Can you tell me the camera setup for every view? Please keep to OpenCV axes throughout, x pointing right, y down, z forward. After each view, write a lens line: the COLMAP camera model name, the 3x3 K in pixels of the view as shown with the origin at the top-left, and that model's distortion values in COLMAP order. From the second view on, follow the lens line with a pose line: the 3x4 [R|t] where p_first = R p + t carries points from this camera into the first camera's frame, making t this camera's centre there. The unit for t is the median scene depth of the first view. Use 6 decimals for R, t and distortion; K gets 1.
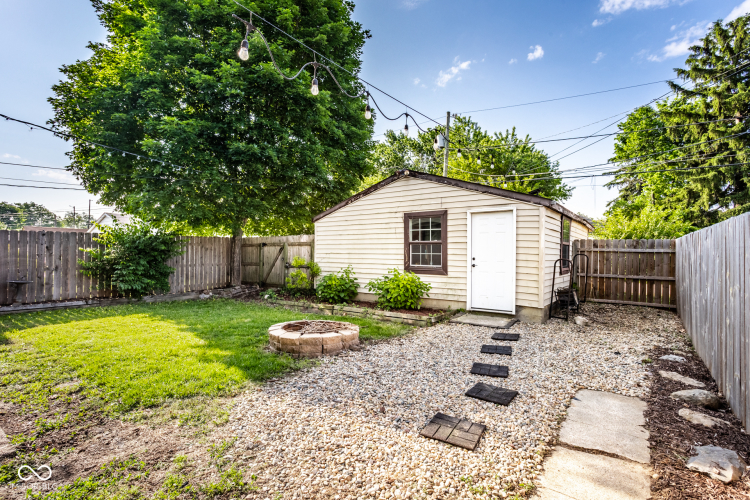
lens RADIAL K [[360.5, 0, 375.5], [0, 360.5, 251.1], [0, 0, 1]] dist [-0.020697, 0.000099]
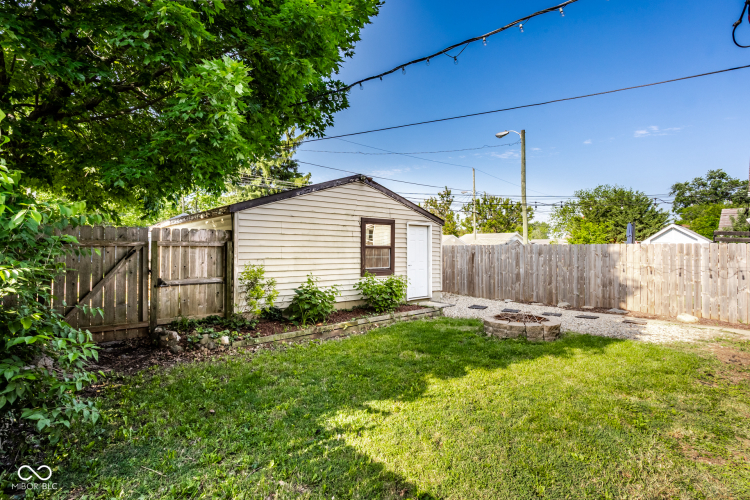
lens RADIAL K [[360.5, 0, 376.6], [0, 360.5, 248.1], [0, 0, 1]] dist [-0.020697, 0.000099]
pose [[0.223730, 0.004895, 0.974639, -0.980463], [-0.005778, 0.999976, -0.003695, -0.017457], [-0.974634, -0.004804, 0.223753, 0.805219]]
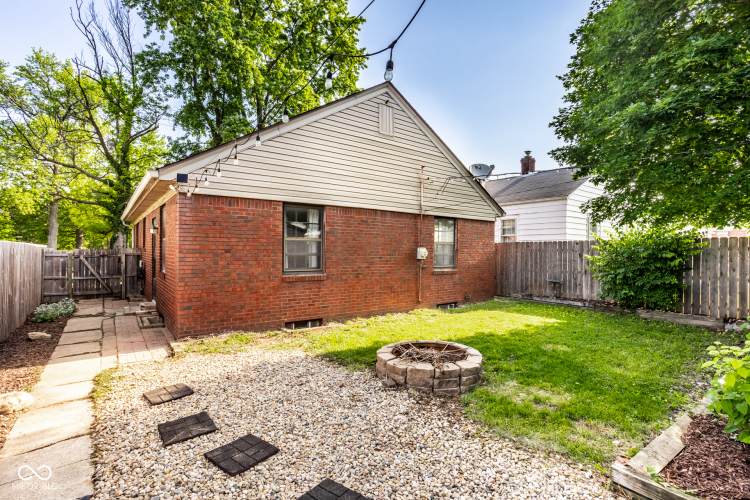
lens RADIAL K [[360.5, 0, 376.0], [0, 360.5, 252.0], [0, 0, 1]] dist [-0.020697, 0.000099]
pose [[-0.267731, -0.004169, -0.963485, 0.403985], [0.002239, 0.999985, -0.004950, -0.013231], [0.963491, -0.003482, -0.267717, 0.649885]]
